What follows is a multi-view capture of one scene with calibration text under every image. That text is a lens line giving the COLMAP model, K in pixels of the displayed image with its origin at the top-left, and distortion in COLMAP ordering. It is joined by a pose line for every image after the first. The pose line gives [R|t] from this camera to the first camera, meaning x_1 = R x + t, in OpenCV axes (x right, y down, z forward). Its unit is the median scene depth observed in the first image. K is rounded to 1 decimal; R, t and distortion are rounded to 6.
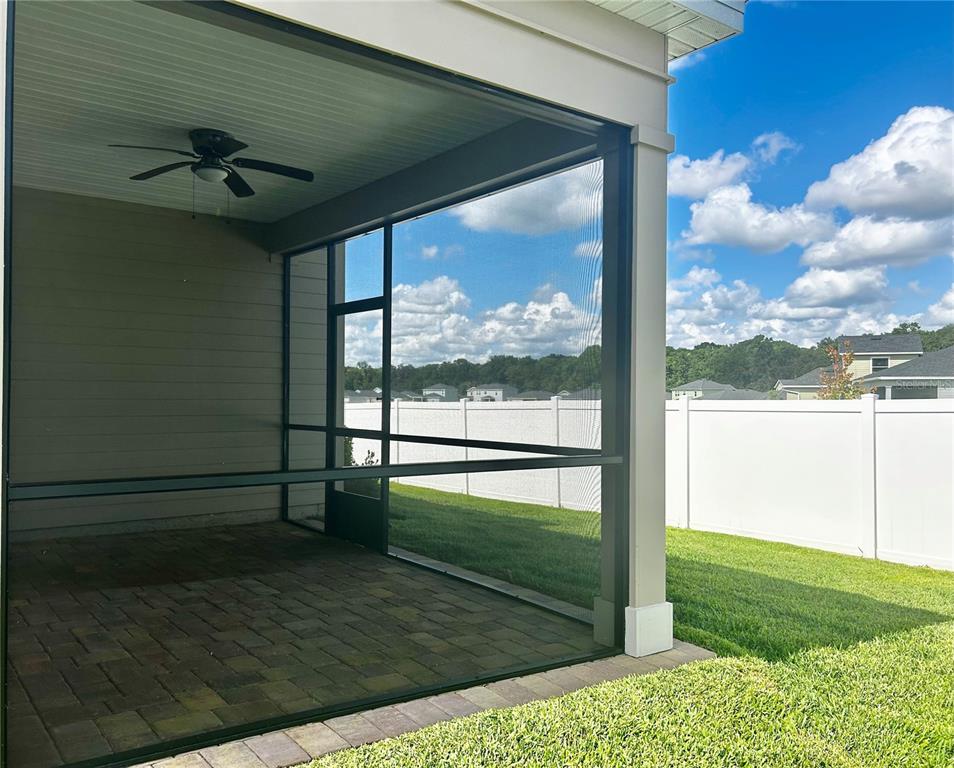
lens RADIAL K [[793.5, 0, 477.0], [0, 793.5, 384.0], [0, 0, 1]] dist [0.007462, 0.002733]
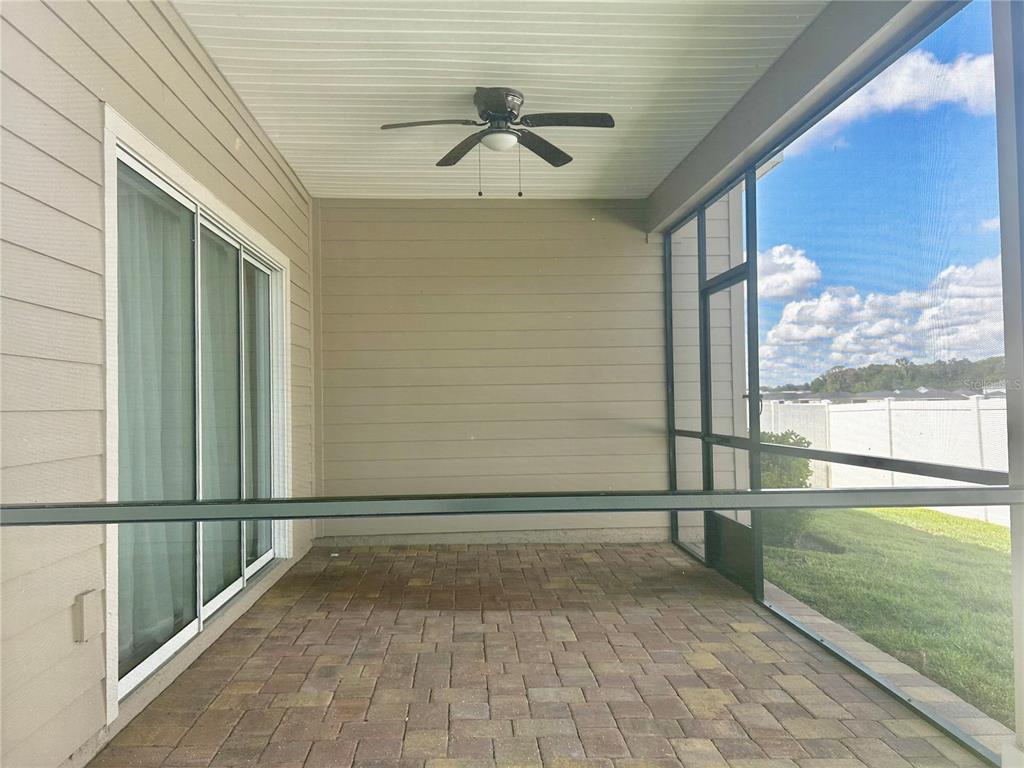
lens RADIAL K [[804.8, 0, 510.9], [0, 804.8, 379.0], [0, 0, 1]] dist [0.073198, -0.095251]
pose [[0.828056, -0.037227, -0.559408, 0.115434], [0.031140, 0.999307, -0.020406, 0.009507], [0.559780, -0.000522, 0.828641, 0.199642]]
